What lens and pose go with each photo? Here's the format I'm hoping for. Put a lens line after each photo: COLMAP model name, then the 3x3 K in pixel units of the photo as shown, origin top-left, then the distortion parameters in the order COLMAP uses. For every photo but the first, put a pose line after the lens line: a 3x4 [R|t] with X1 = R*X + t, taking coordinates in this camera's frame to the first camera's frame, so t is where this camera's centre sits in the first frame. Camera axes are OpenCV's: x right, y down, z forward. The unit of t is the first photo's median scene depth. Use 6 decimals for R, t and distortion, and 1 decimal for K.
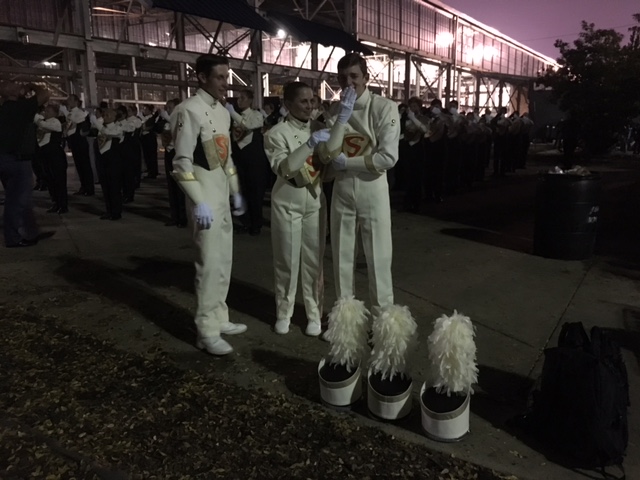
lens RADIAL K [[561.7, 0, 319.2], [0, 561.7, 243.1], [0, 0, 1]] dist [0.100869, -0.144643]
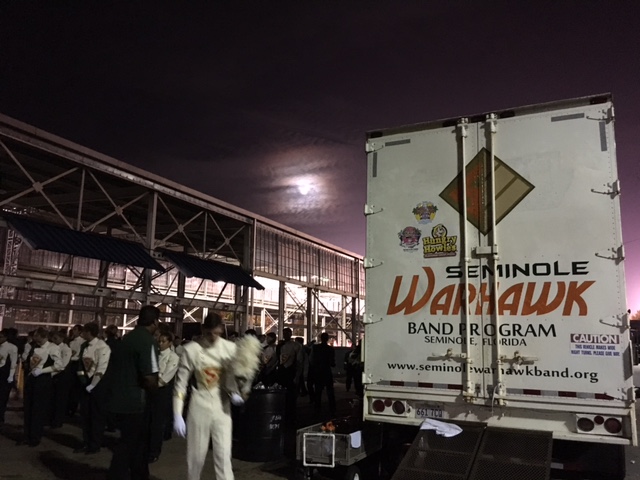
lens RADIAL K [[558.5, 0, 318.2], [0, 558.5, 241.8], [0, 0, 1]] dist [0.105492, -0.146347]
pose [[0.997559, 0.032834, 0.061631, 0.125185], [-0.006419, 0.921939, -0.387282, 0.016660], [-0.069536, 0.385941, 0.919899, -0.080106]]
